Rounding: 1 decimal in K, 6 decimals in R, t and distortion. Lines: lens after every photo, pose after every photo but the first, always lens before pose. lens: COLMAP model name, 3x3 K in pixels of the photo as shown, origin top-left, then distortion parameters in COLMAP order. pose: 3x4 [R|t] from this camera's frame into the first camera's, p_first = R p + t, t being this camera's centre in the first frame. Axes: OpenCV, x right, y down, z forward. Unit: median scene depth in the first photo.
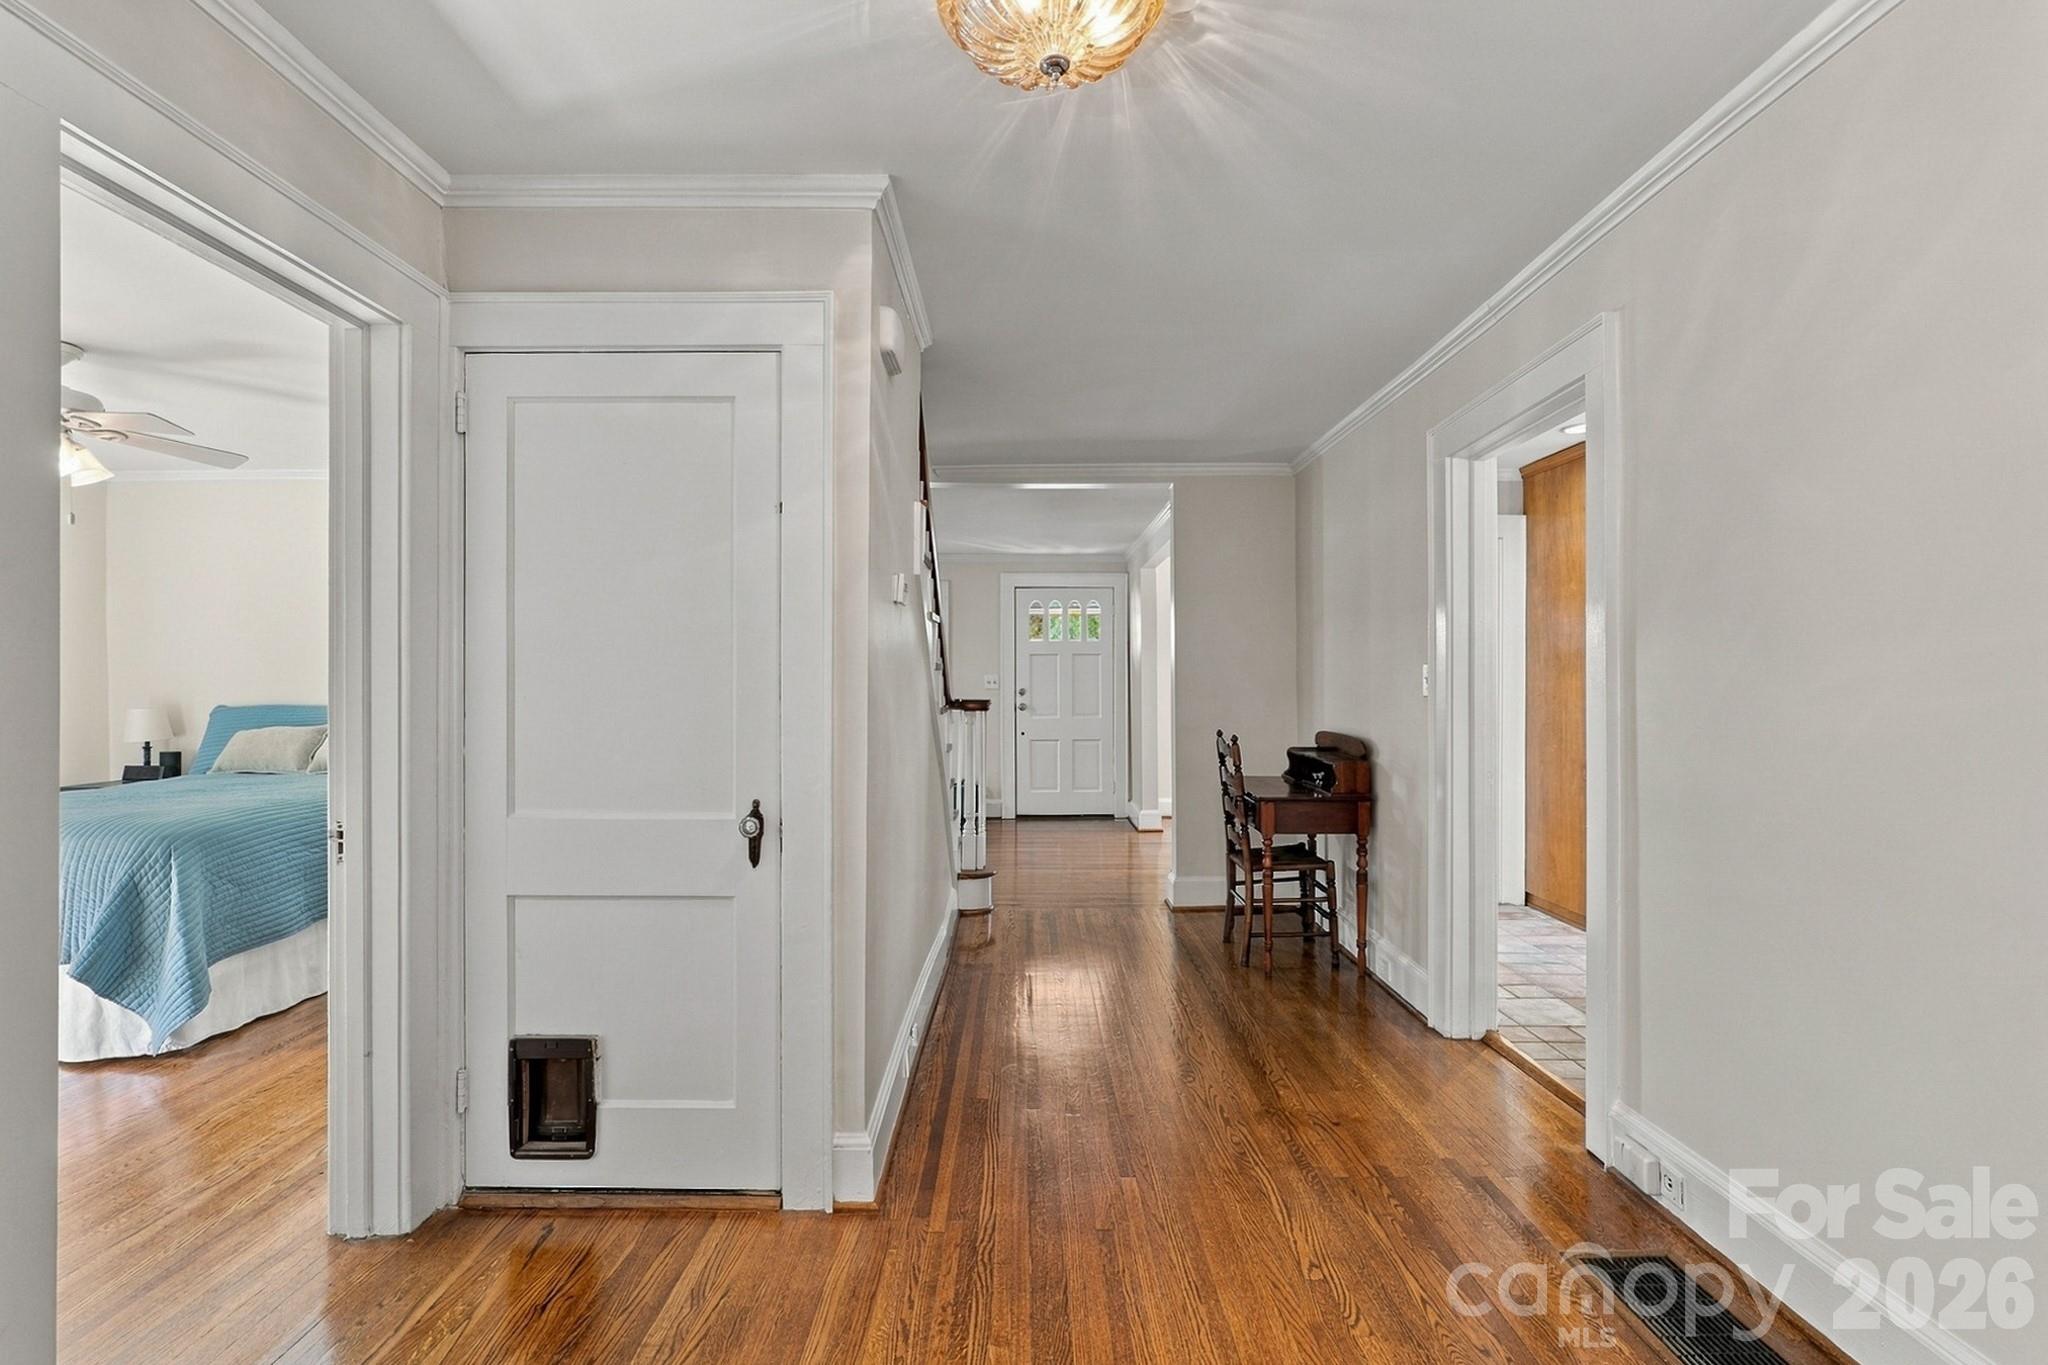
lens RADIAL K [[933.0, 0, 1024.0], [0, 933.0, 682.5], [0, 0, 1]] dist [0.000643, 0.000295]
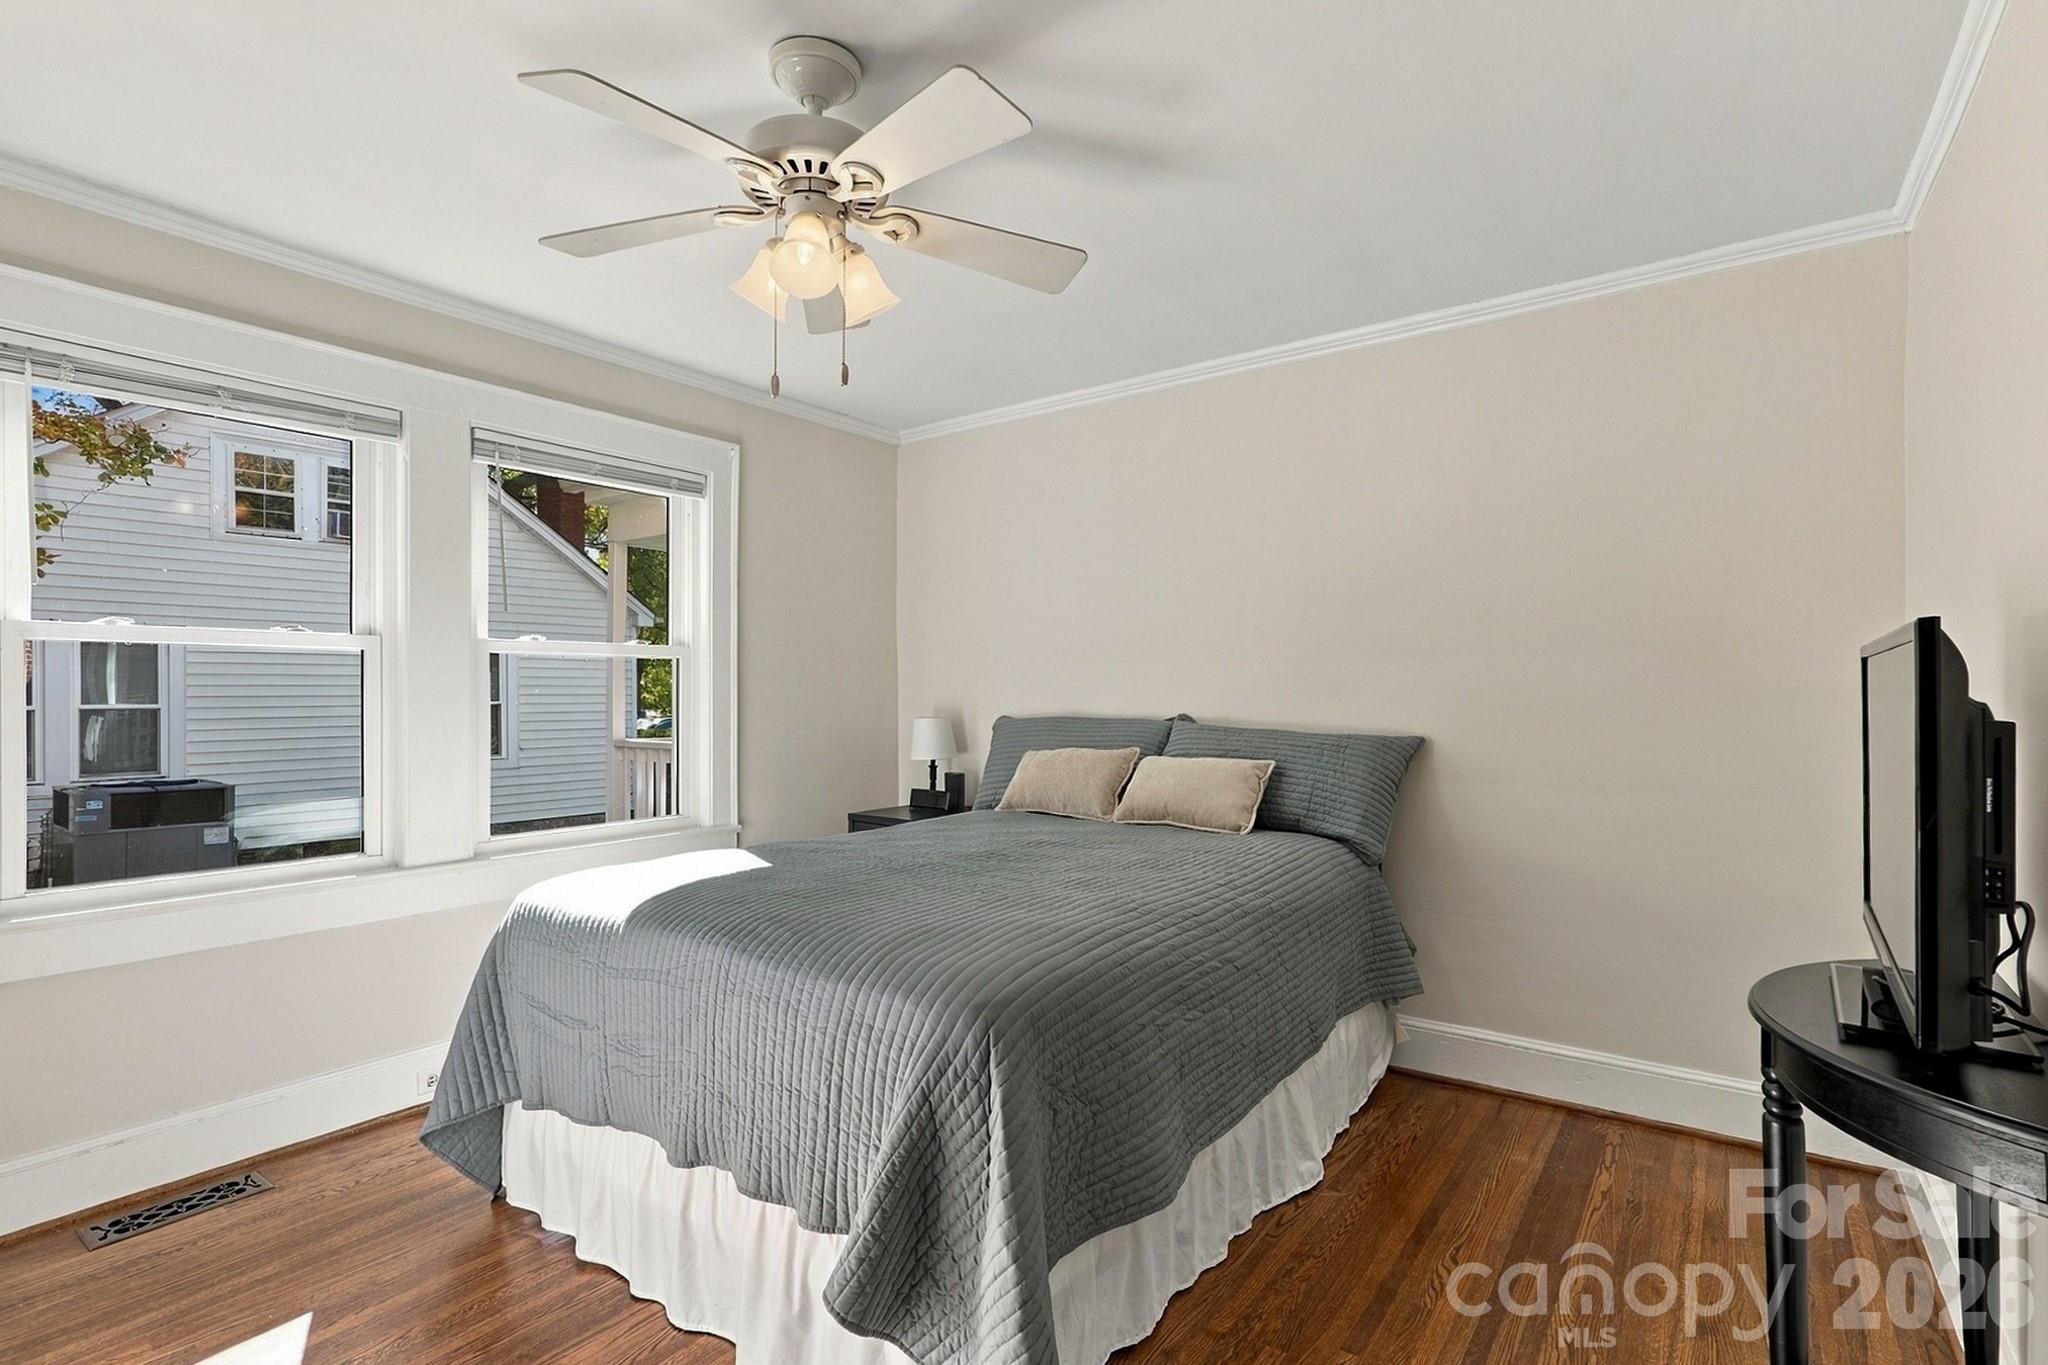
lens RADIAL K [[933.0, 0, 1024.0], [0, 933.0, 682.5], [0, 0, 1]] dist [0.000643, 0.000295]
pose [[0.798210, -0.010199, -0.602293, -0.427698], [0.001935, 0.999895, -0.014368, 0.009128], [0.602376, 0.010304, 0.798146, 0.442274]]
